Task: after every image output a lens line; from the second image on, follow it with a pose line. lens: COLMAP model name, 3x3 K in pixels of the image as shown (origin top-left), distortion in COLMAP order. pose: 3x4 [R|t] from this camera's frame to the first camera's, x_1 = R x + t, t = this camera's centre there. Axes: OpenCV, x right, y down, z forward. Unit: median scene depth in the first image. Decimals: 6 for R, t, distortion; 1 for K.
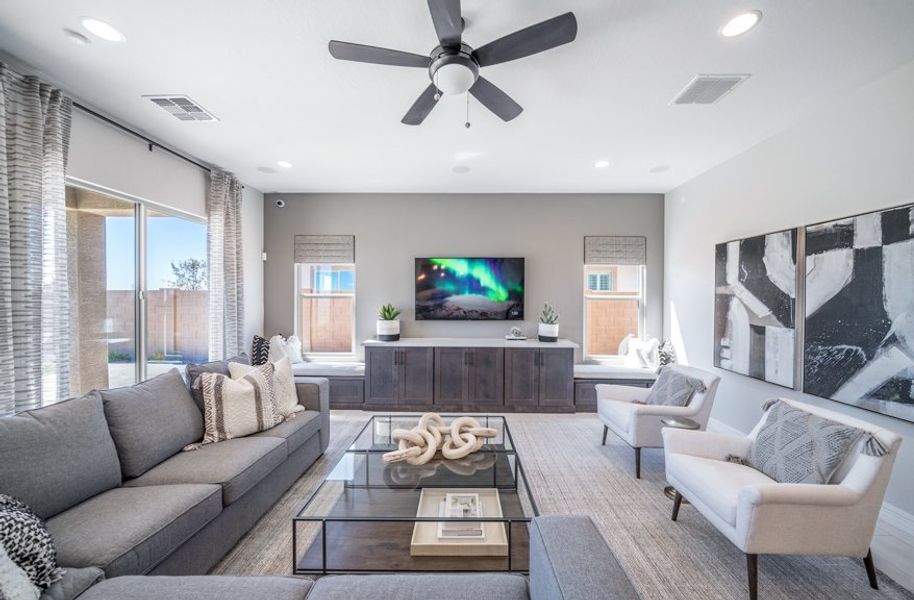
lens RADIAL K [[332.5, 0, 457.8], [0, 332.5, 304.2], [0, 0, 1]] dist [-0.007176, 0.000060]
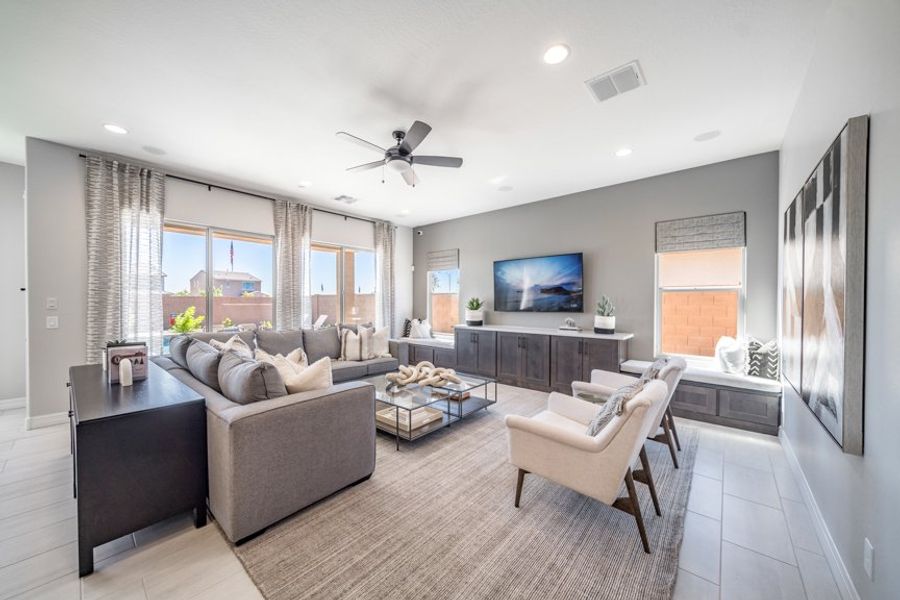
lens RADIAL K [[336.7, 0, 446.2], [0, 336.7, 308.0], [0, 0, 1]] dist [-0.001458, -0.000367]
pose [[0.752469, 0.009375, -0.658561, 0.609472], [-0.009840, 0.999947, 0.002991, 0.037493], [0.658555, 0.004229, 0.752521, -0.089535]]
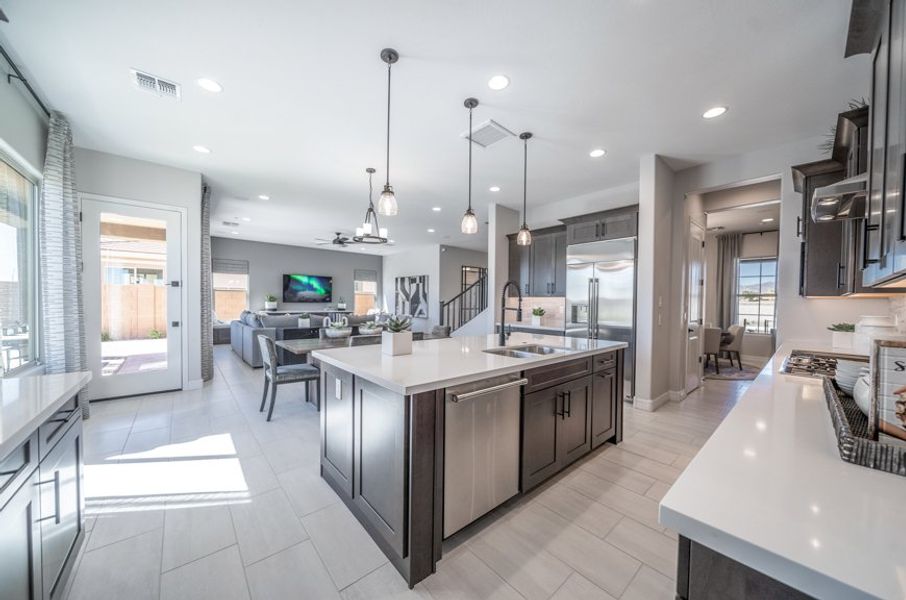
lens RADIAL K [[299.7, 0, 445.5], [0, 299.7, 304.8], [0, 0, 1]] dist [-0.000024, 0.000064]
pose [[0.737963, -0.001621, 0.674839, -0.717123], [0.001122, 0.999999, 0.001175, 0.069046], [-0.674840, -0.000110, 0.737964, -1.273093]]
